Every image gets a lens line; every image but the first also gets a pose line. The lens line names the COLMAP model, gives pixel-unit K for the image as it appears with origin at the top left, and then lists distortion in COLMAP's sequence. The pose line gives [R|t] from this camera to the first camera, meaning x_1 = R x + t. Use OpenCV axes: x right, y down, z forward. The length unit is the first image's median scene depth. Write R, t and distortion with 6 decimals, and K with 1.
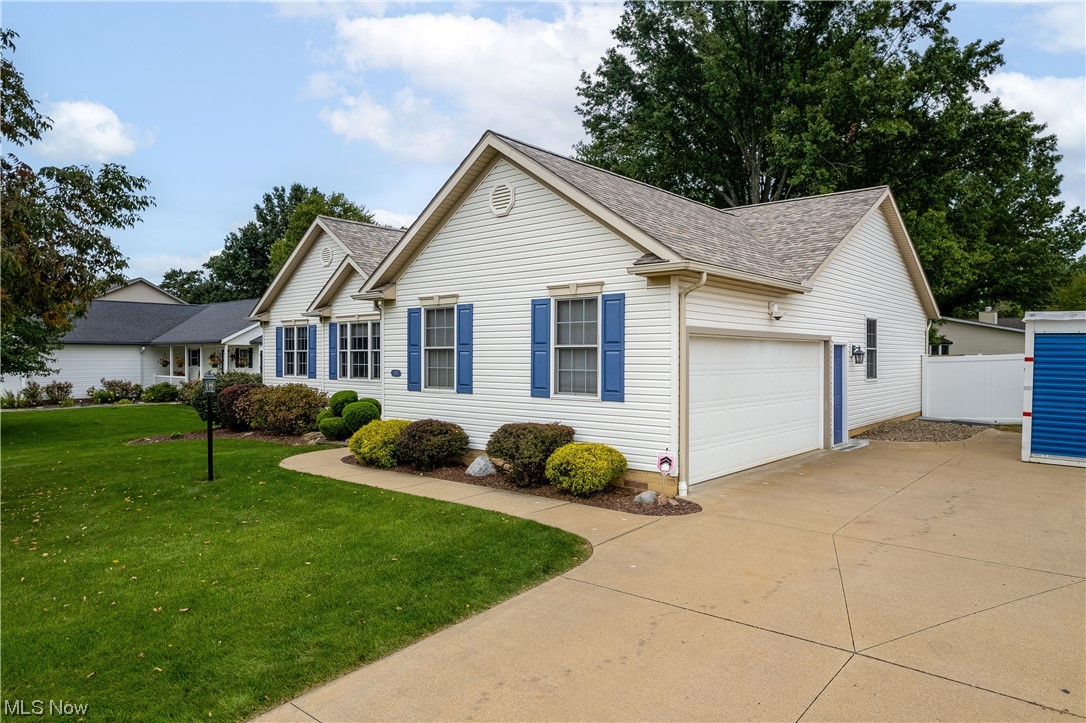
lens RADIAL K [[702.2, 0, 540.3], [0, 702.2, 358.9], [0, 0, 1]] dist [-0.026450, 0.003478]
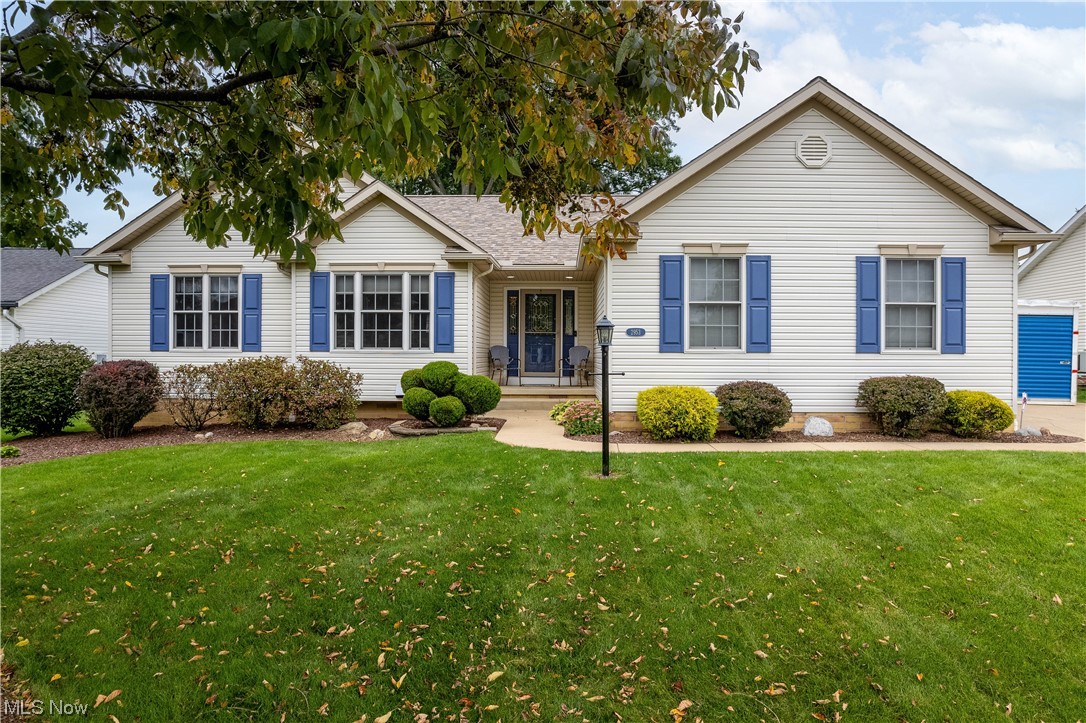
lens RADIAL K [[702.2, 0, 545.7], [0, 702.2, 362.8], [0, 0, 1]] dist [-0.026450, 0.003478]
pose [[0.762535, 0.000189, 0.646947, -0.919794], [-0.002366, 0.999994, 0.002496, 0.061337], [-0.646942, -0.003434, 0.762531, 0.481953]]
